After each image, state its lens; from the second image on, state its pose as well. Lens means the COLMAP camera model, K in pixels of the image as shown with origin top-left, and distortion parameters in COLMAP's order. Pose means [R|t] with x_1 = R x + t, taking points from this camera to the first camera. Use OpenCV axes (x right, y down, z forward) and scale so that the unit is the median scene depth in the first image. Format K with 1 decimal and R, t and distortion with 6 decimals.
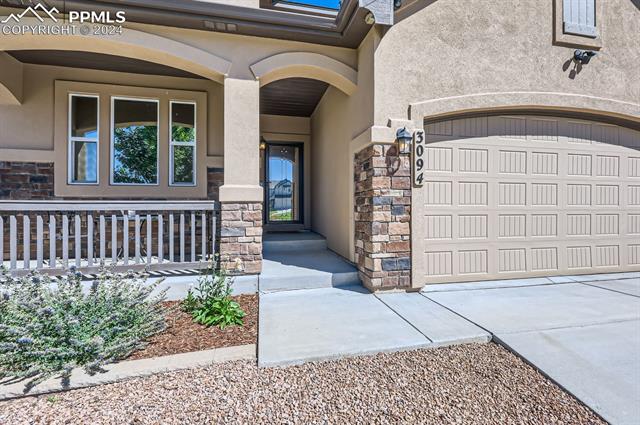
lens RADIAL K [[293.5, 0, 304.2], [0, 293.5, 208.4], [0, 0, 1]] dist [-0.003999, -0.000336]
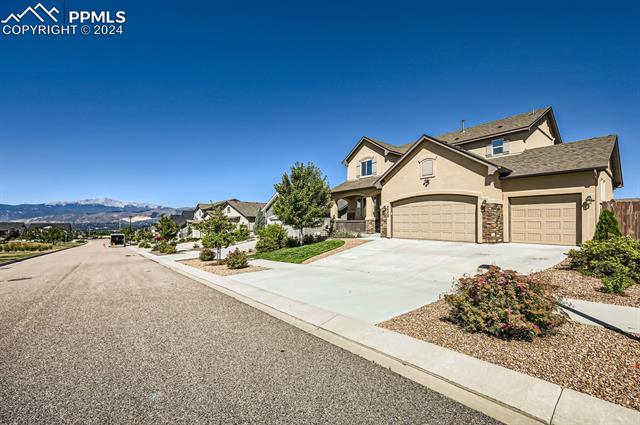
lens RADIAL K [[262.4, 0, 326.8], [0, 262.4, 223.0], [0, 0, 1]] dist [-0.000147, -0.000583]
pose [[0.462325, 0.003202, -0.886705, 3.705746], [0.002433, 0.999985, 0.004880, 0.005760], [0.886707, -0.004413, 0.462311, -1.903478]]
